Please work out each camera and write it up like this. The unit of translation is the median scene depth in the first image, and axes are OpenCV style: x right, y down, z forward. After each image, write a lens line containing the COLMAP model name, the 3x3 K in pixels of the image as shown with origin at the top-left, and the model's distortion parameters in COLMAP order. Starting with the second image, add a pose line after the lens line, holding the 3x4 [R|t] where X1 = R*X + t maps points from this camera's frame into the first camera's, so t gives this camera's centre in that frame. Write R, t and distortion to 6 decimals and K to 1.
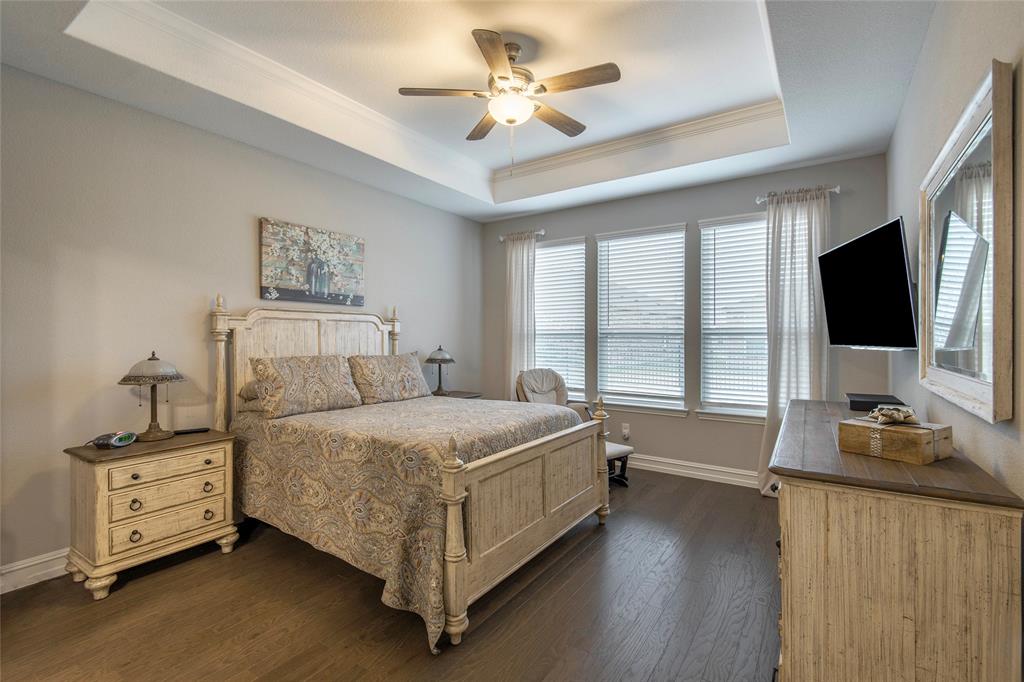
lens RADIAL K [[478.4, 0, 532.8], [0, 478.4, 336.5], [0, 0, 1]] dist [0.011473, -0.006492]
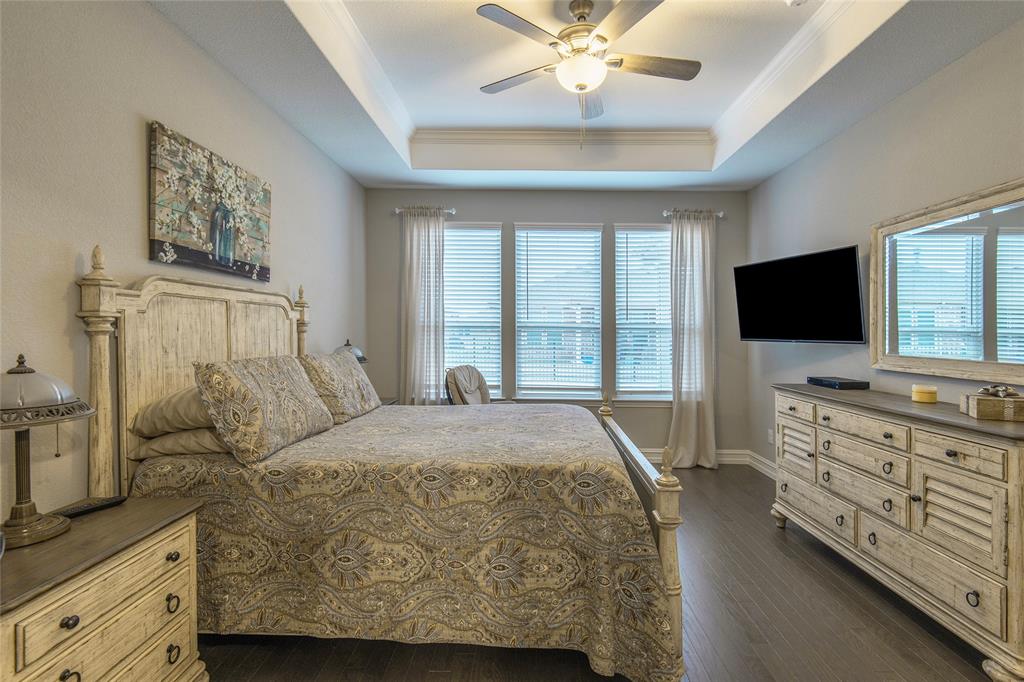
lens RADIAL K [[478.4, 0, 544.7], [0, 478.4, 332.2], [0, 0, 1]] dist [0.011473, -0.006492]
pose [[0.828025, 0.006638, 0.560651, -0.447162], [-0.011195, 0.999926, 0.004696, 0.000216], [-0.560579, -0.010165, 0.828039, 0.225178]]
